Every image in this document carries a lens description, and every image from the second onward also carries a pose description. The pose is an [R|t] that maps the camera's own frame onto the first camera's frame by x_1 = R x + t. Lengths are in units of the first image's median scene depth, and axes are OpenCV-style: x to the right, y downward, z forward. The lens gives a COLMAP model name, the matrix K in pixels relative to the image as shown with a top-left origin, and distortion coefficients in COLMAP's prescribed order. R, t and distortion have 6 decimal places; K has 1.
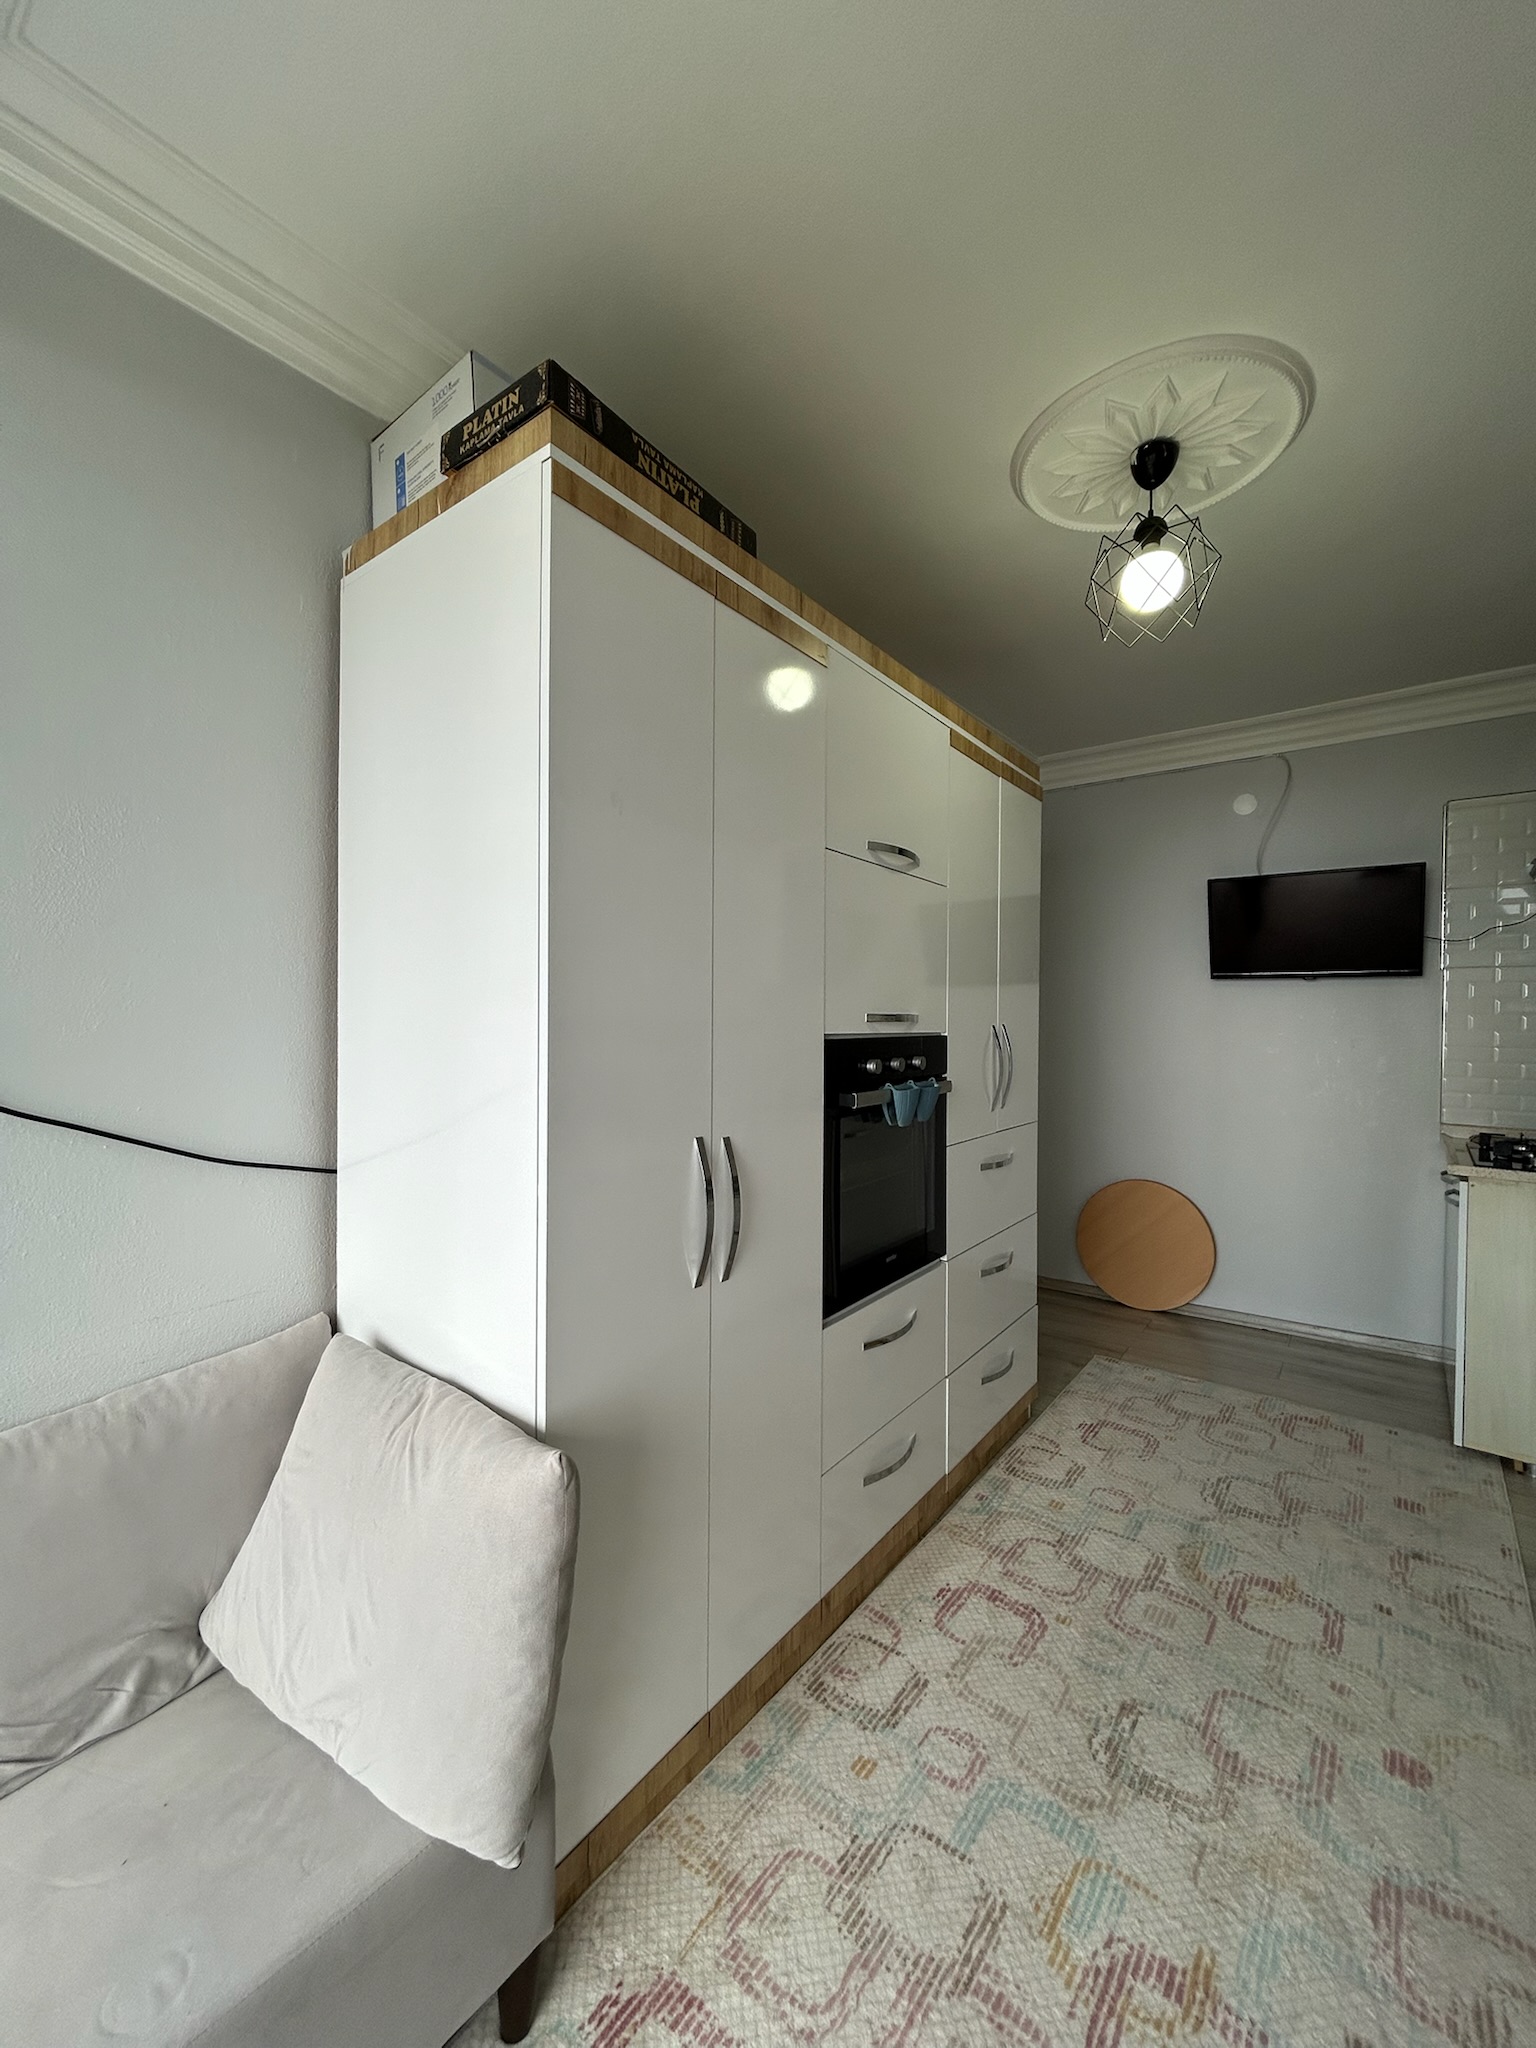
lens RADIAL K [[826.0, 0, 769.3], [0, 826.0, 1024.4], [0, 0, 1]] dist [0.001124, 0.000489]
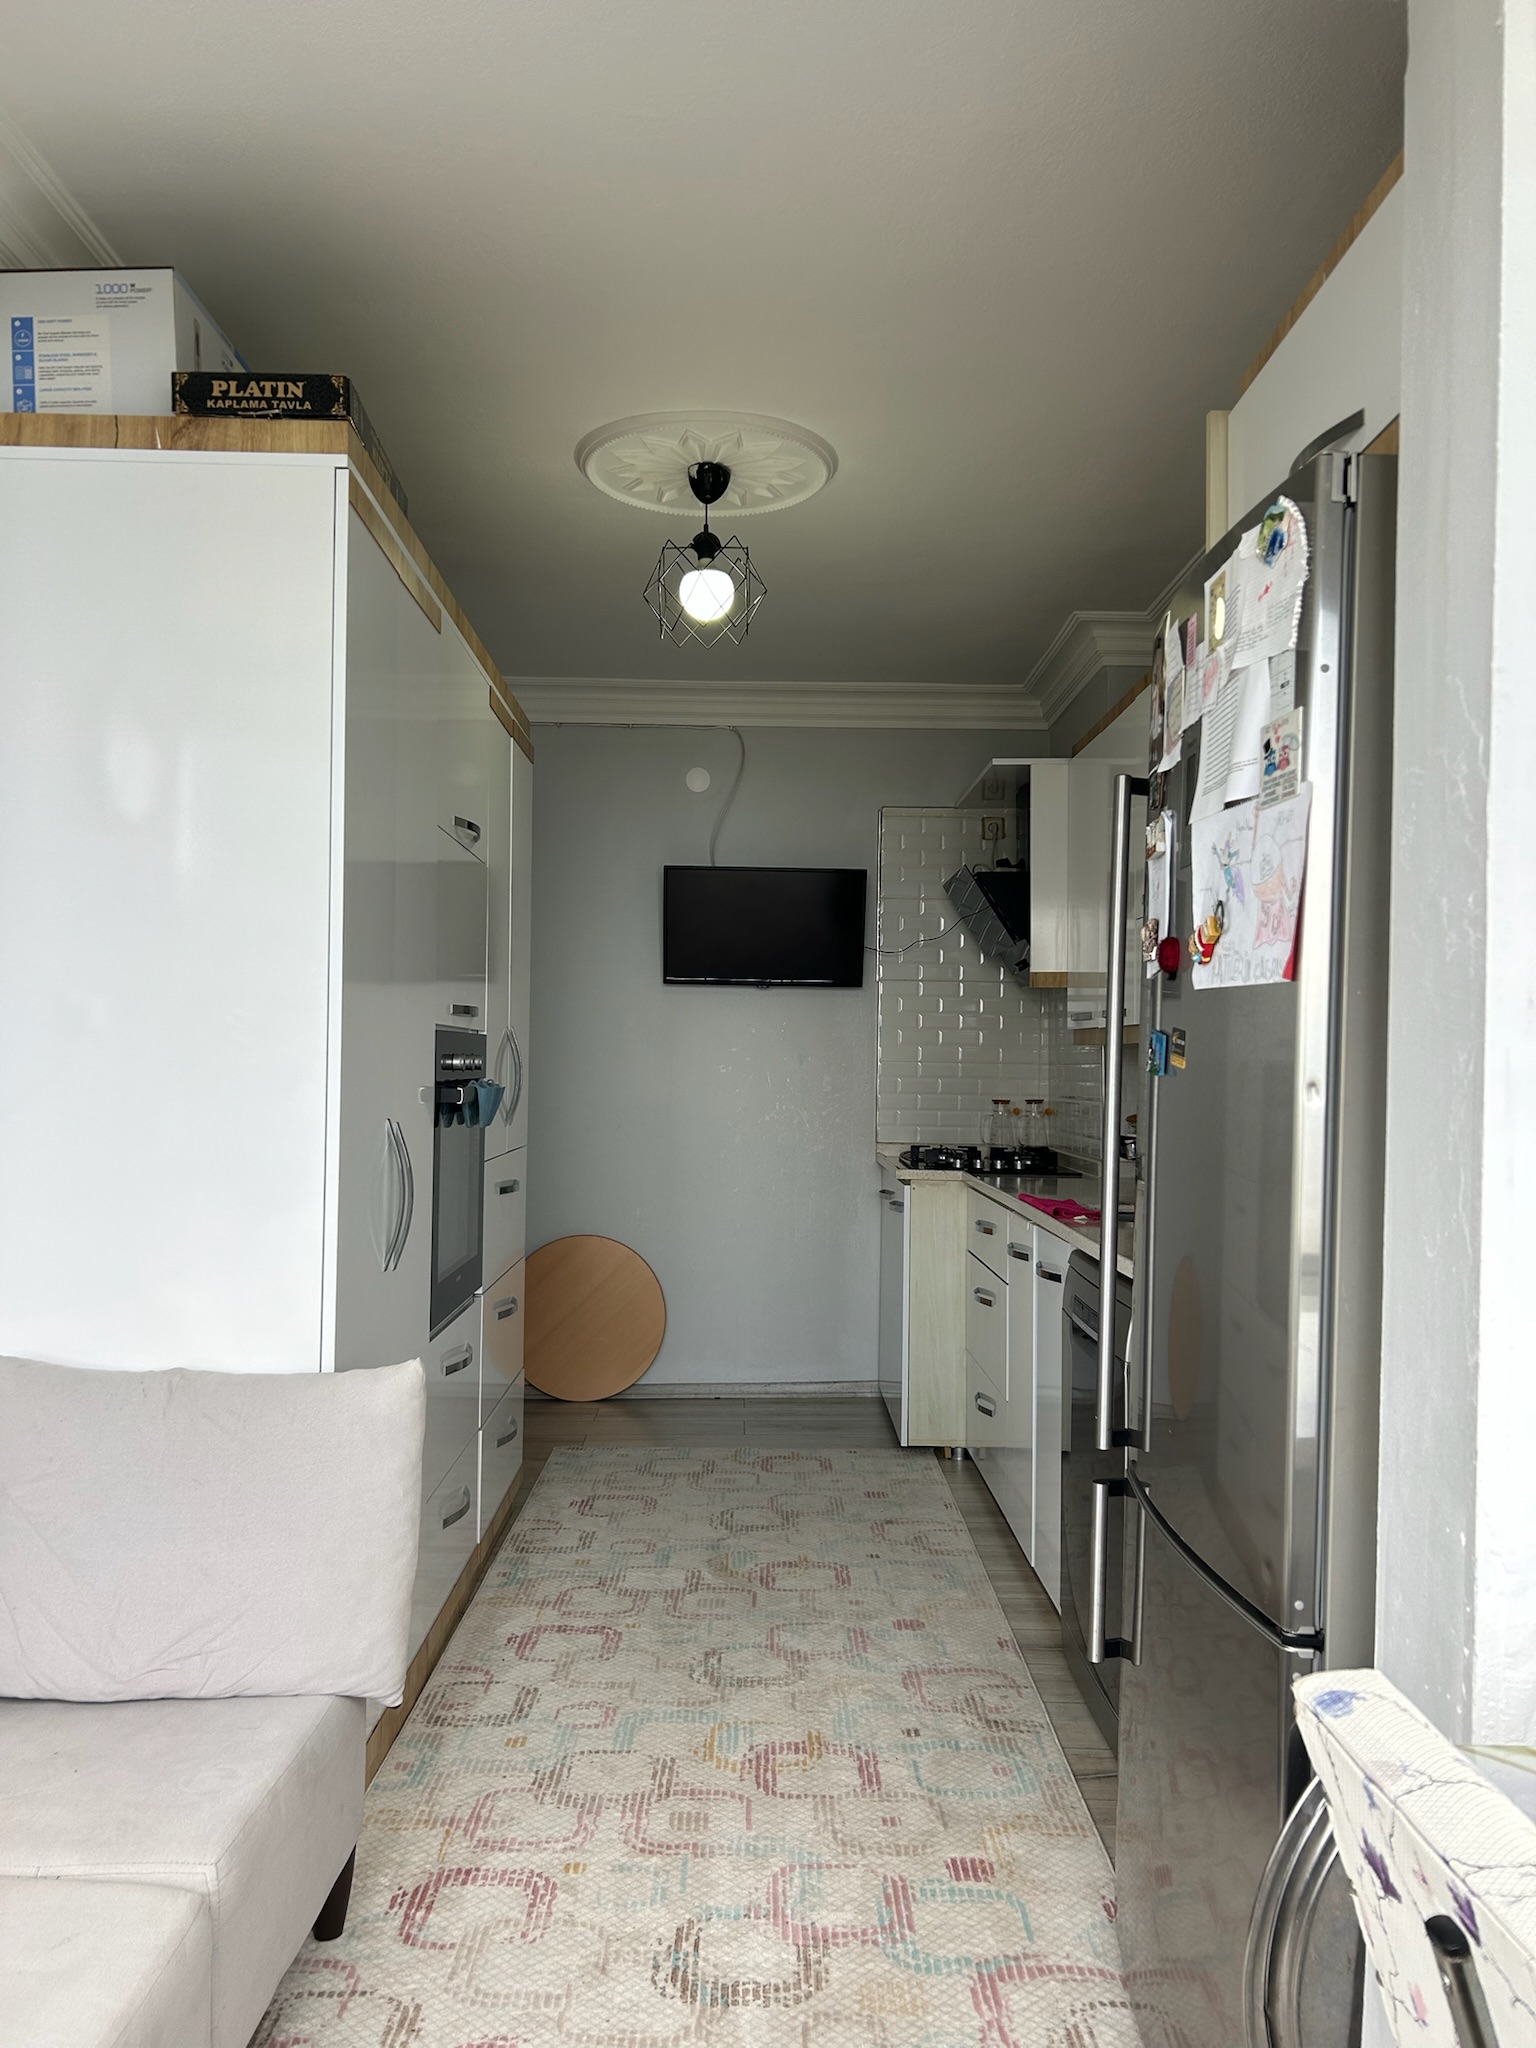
lens RADIAL K [[1550.4, 0, 768.7], [0, 1550.4, 1029.6], [0, 0, 1]] dist [0.025954, -0.007476]
pose [[0.788514, 0.015244, 0.614828, -0.616792], [-0.000024, 0.999694, -0.024755, 0.053945], [-0.615017, 0.019505, 0.788273, -0.530252]]
